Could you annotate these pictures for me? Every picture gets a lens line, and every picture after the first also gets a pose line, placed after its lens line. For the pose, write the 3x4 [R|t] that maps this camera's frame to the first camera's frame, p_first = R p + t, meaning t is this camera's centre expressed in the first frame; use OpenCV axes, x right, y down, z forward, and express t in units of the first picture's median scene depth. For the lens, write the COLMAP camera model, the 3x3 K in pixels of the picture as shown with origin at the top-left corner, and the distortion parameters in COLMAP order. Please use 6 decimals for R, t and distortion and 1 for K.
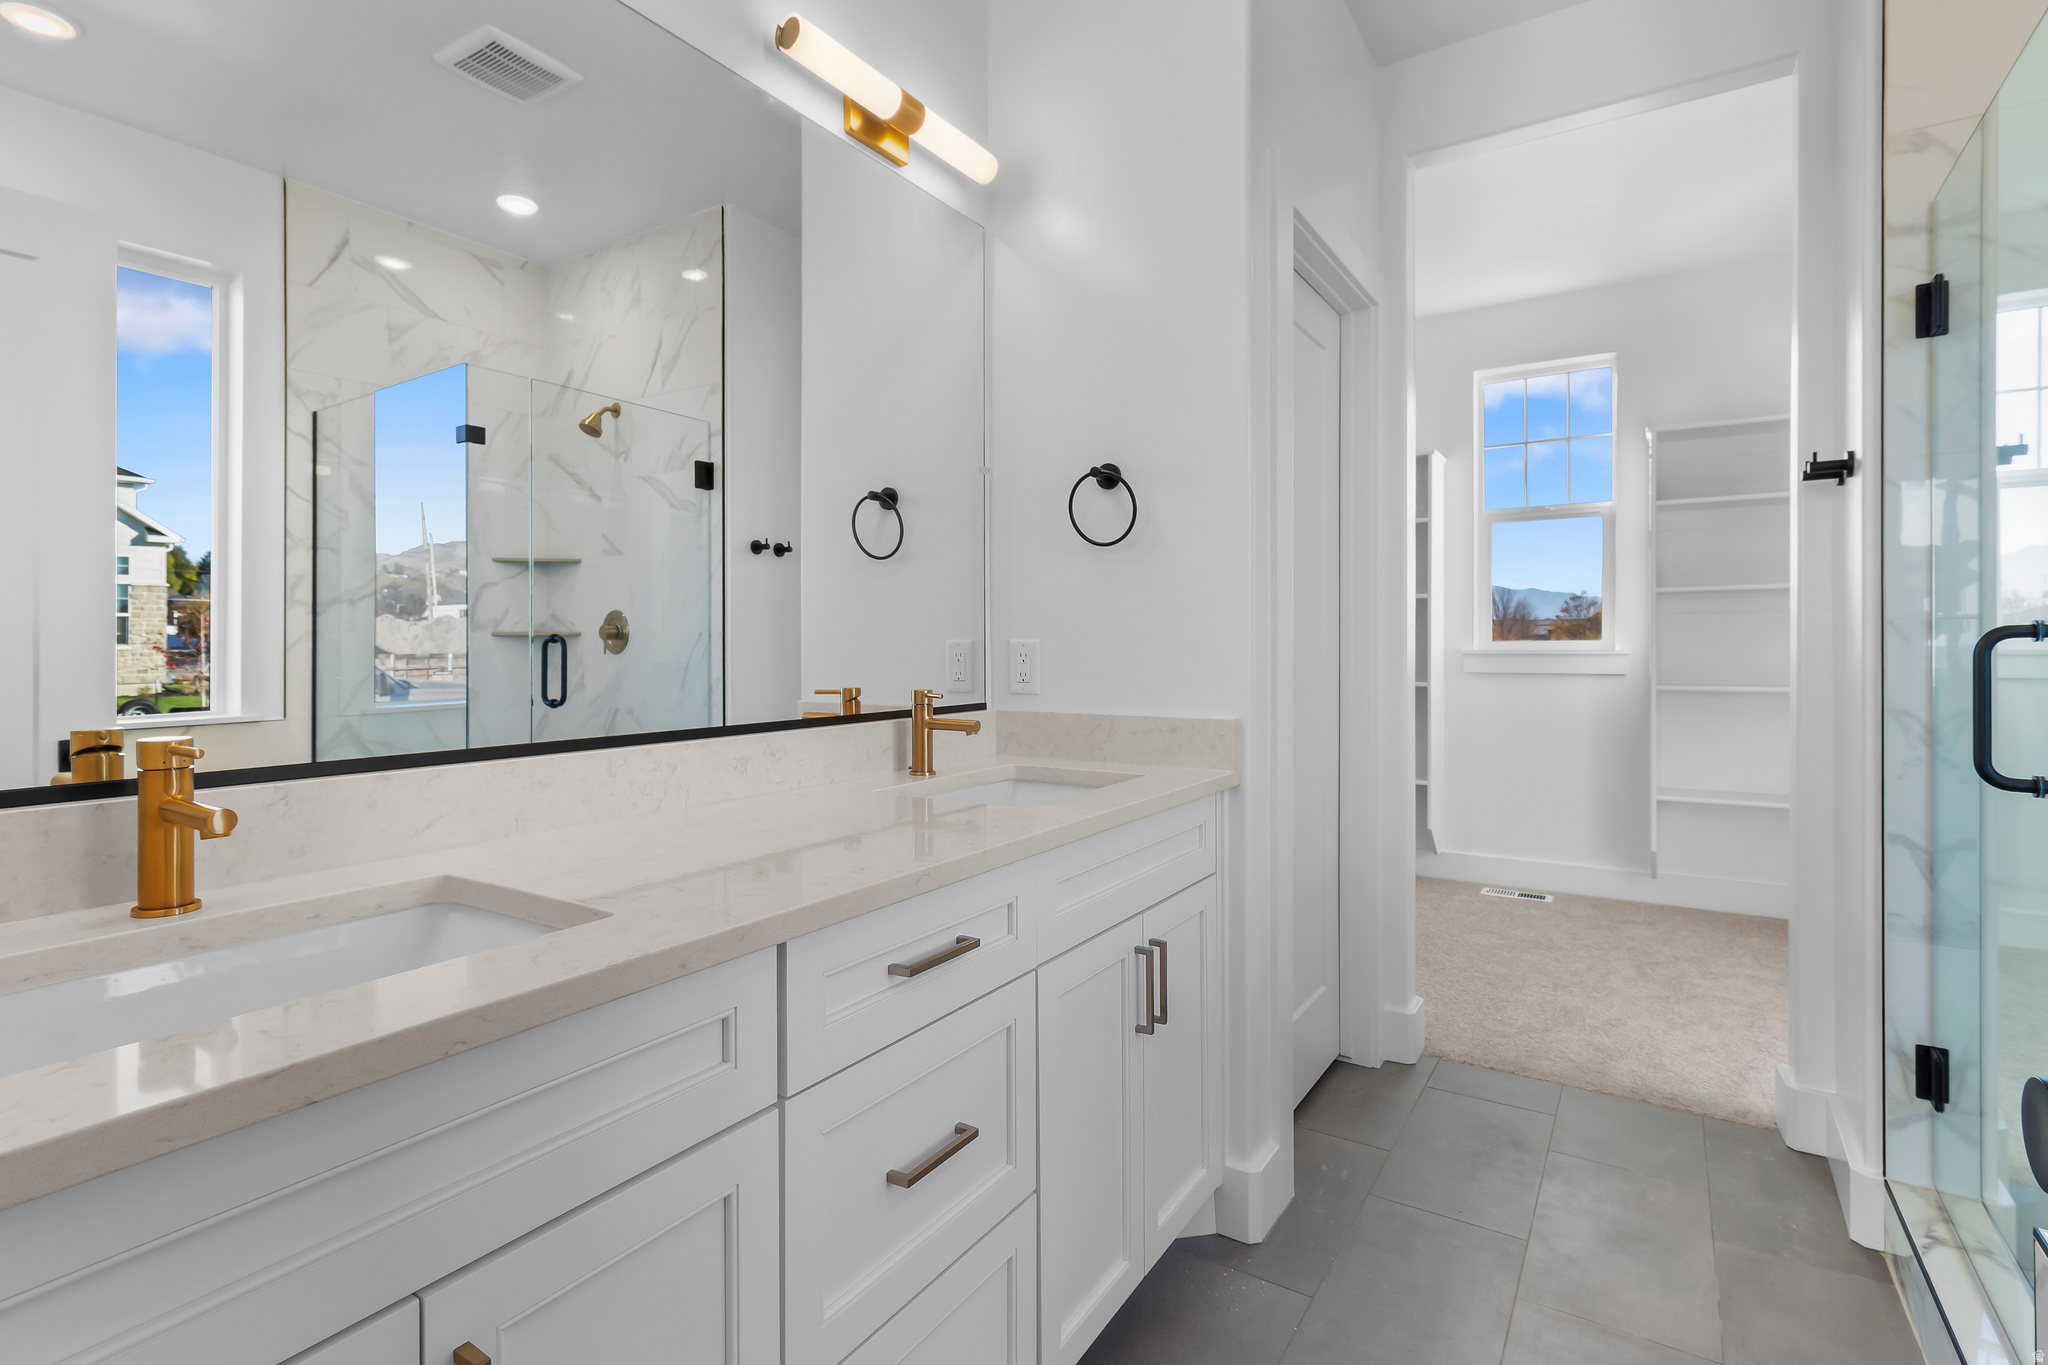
lens RADIAL K [[953.7, 0, 1033.2], [0, 953.7, 652.2], [0, 0, 1]] dist [0.004551, 0.000716]
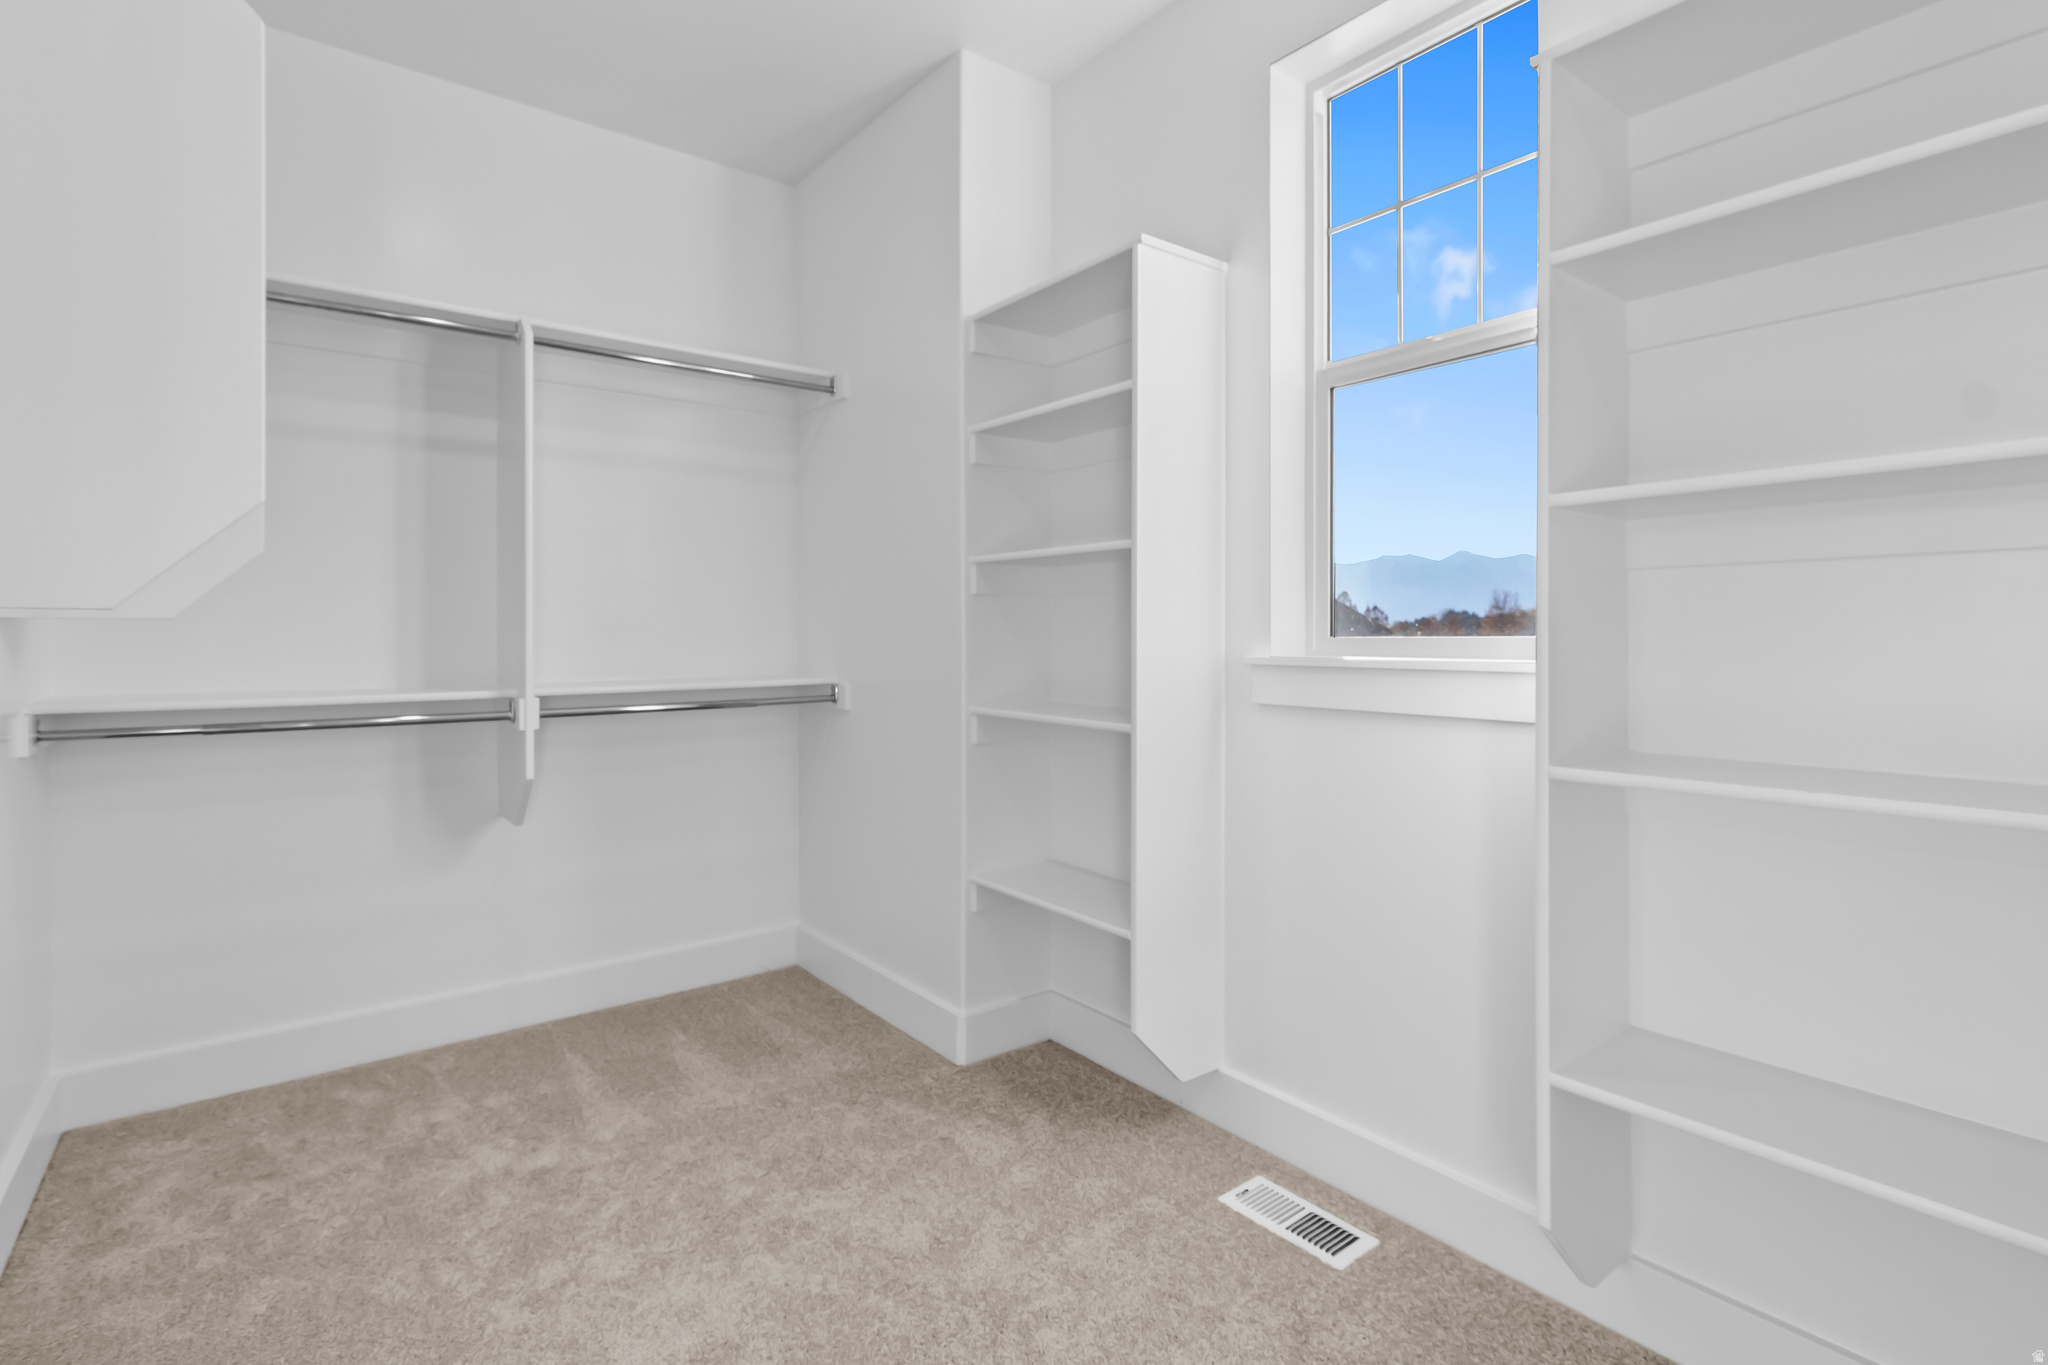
lens RADIAL K [[953.7, 0, 1033.2], [0, 953.7, 652.2], [0, 0, 1]] dist [0.004551, 0.000716]
pose [[0.948706, 0.006153, -0.316100, 0.534517], [-0.005537, 0.999981, 0.002847, -0.005988], [0.316111, -0.000950, 0.948722, 0.558577]]
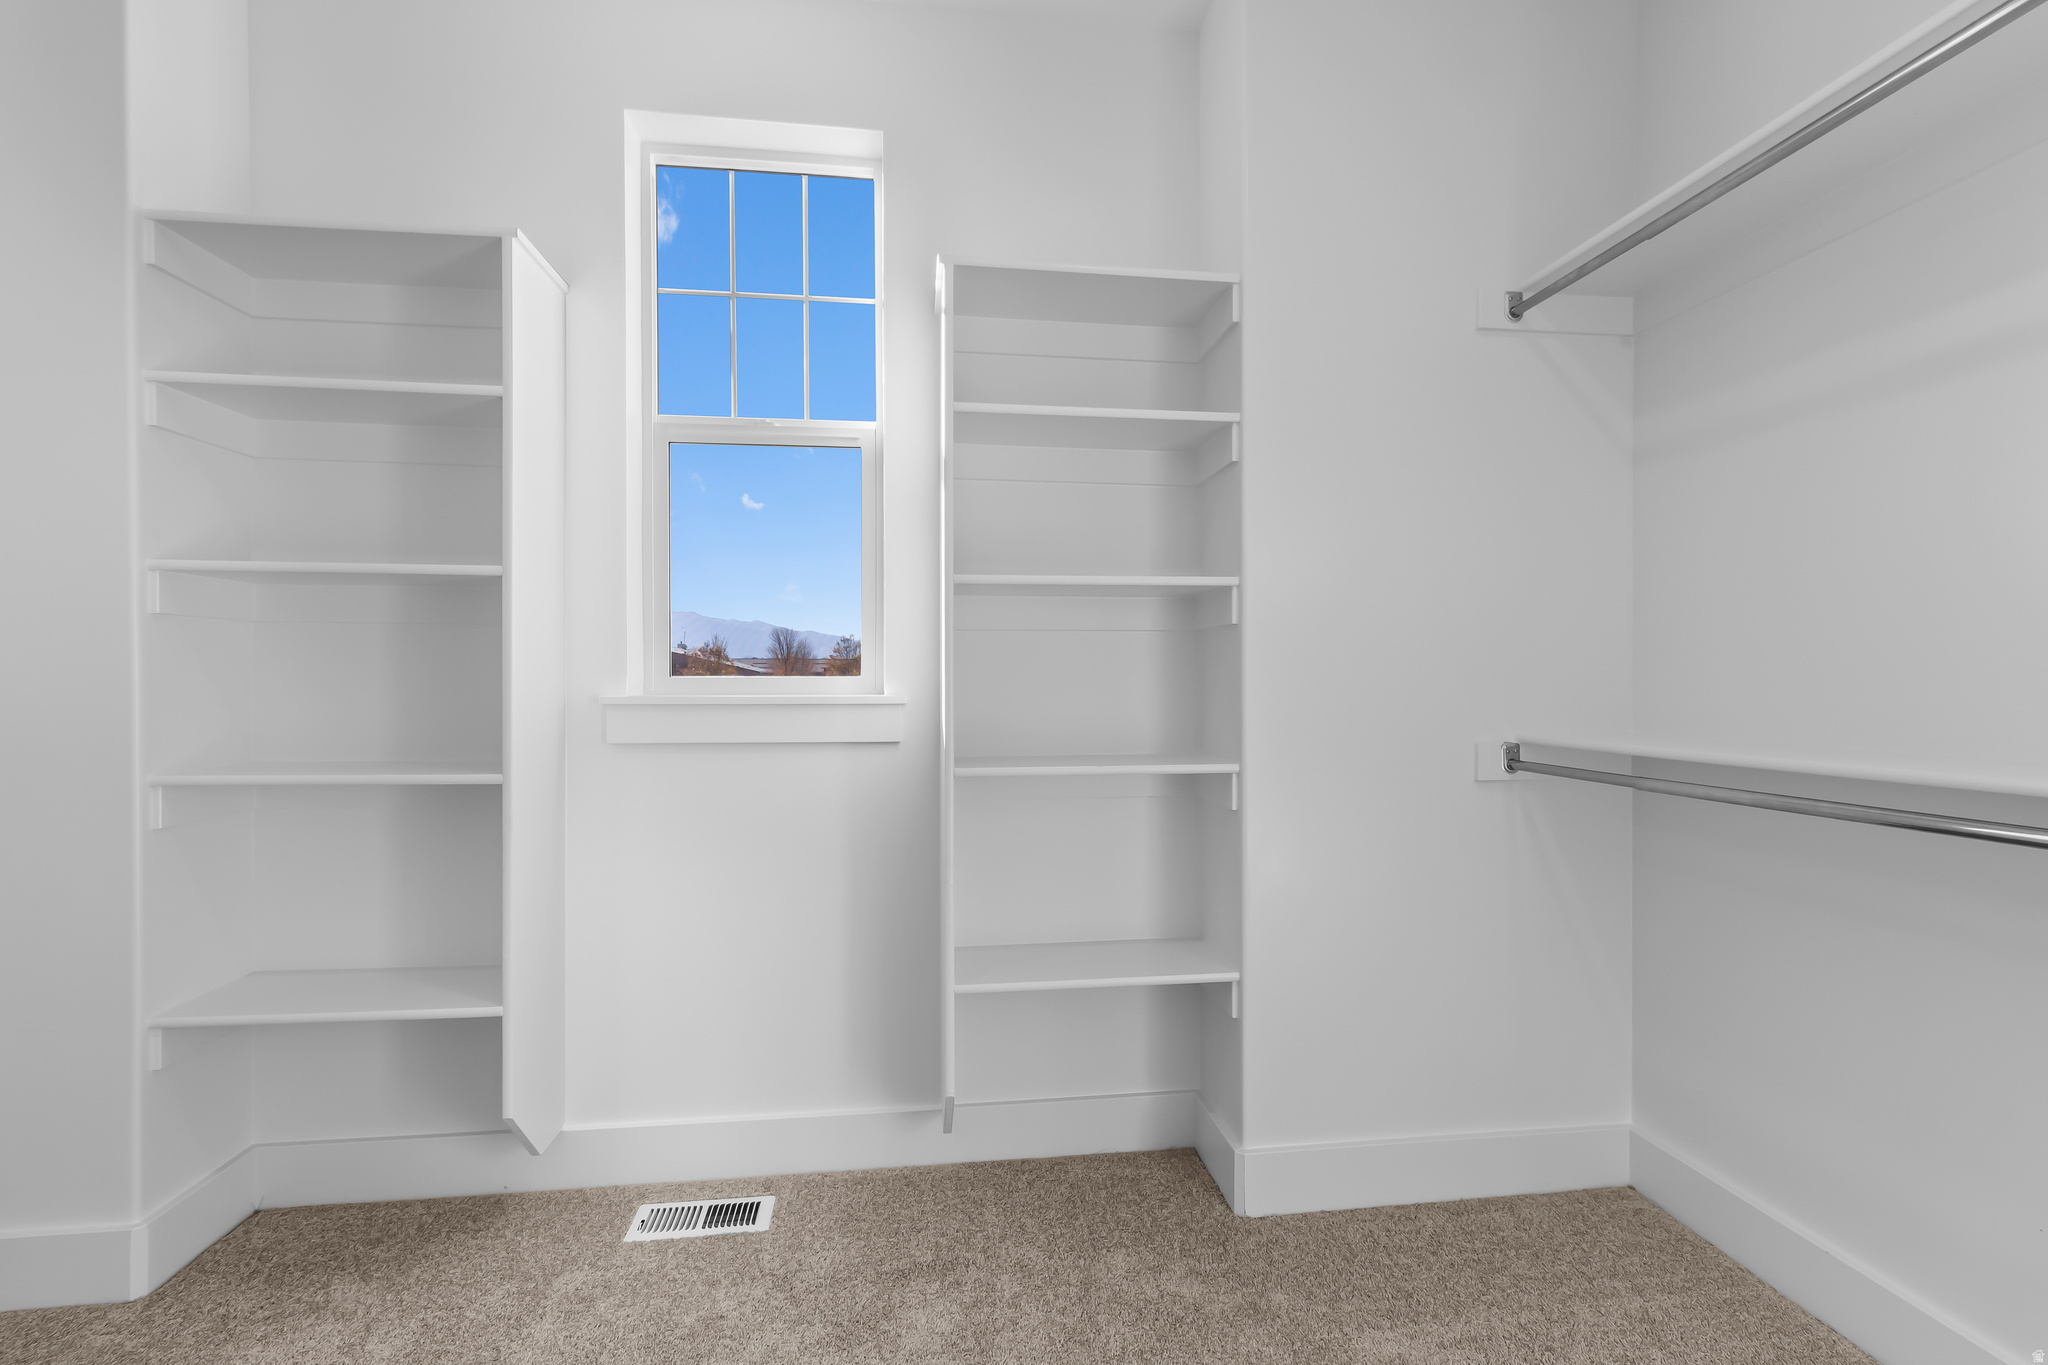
lens RADIAL K [[948.7, 0, 1023.2], [0, 948.7, 689.5], [0, 0, 1]] dist [0.004655, 0.000881]
pose [[0.762216, -0.004467, 0.647307, 0.329636], [0.003198, 0.999990, 0.003135, -0.006961], [-0.647315, -0.000320, 0.762223, 0.552625]]
